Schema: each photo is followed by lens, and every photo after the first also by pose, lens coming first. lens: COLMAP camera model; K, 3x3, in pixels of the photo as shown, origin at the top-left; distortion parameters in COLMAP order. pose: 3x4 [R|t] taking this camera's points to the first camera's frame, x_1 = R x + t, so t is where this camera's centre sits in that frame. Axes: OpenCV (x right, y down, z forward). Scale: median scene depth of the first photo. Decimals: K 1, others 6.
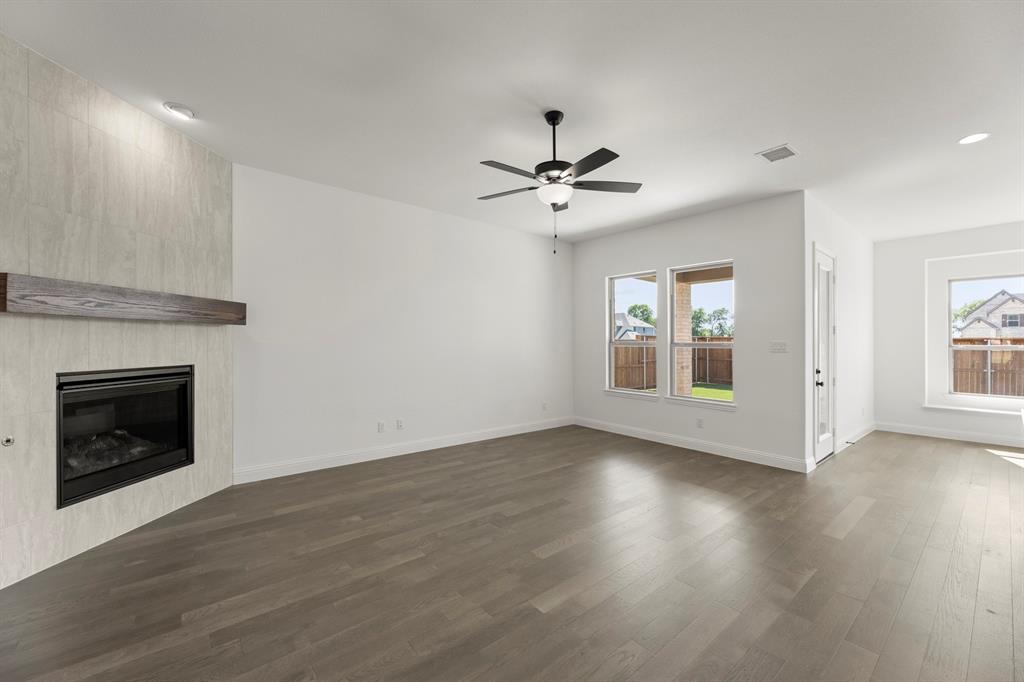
lens RADIAL K [[403.3, 0, 516.3], [0, 403.3, 342.2], [0, 0, 1]] dist [0.001548, -0.000007]
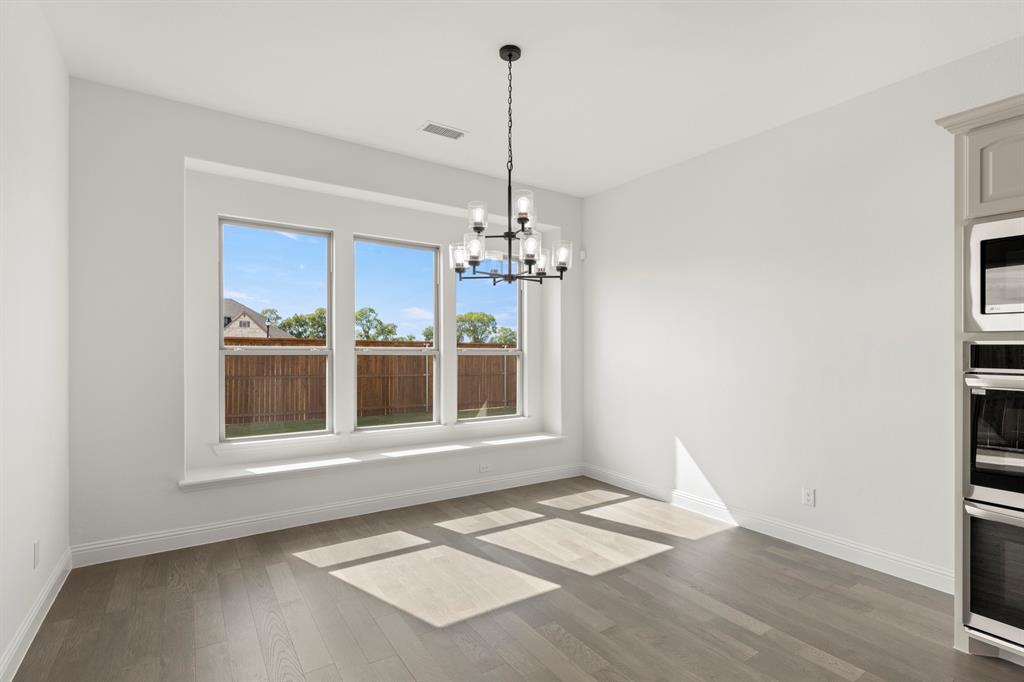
lens RADIAL K [[489.0, 0, 506.8], [0, 489.0, 341.7], [0, 0, 1]] dist [-0.002941, -0.001455]
pose [[0.116915, 0.009101, 0.993100, 0.860800], [-0.006316, 0.999945, -0.008420, 0.010751], [-0.993122, -0.005288, 0.116966, 0.970296]]
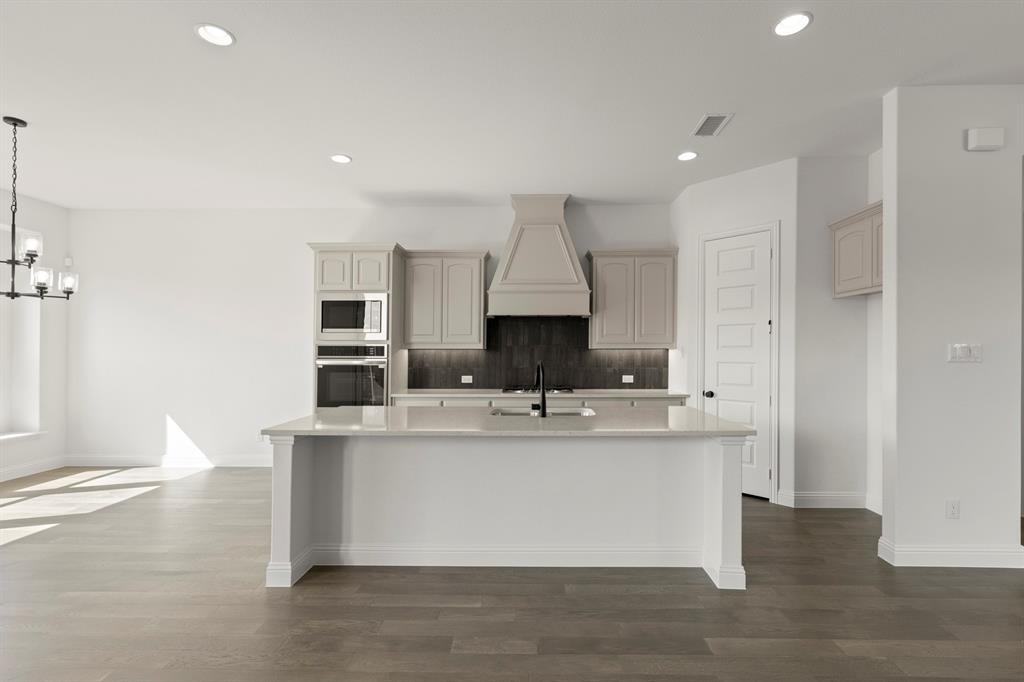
lens RADIAL K [[467.6, 0, 514.2], [0, 467.6, 338.8], [0, 0, 1]] dist [0.002911, 0.000700]
pose [[-0.744212, 0.008494, 0.667889, 0.273521], [-0.004744, 0.999827, -0.018001, 0.006545], [-0.667926, -0.016565, -0.744043, 1.074688]]
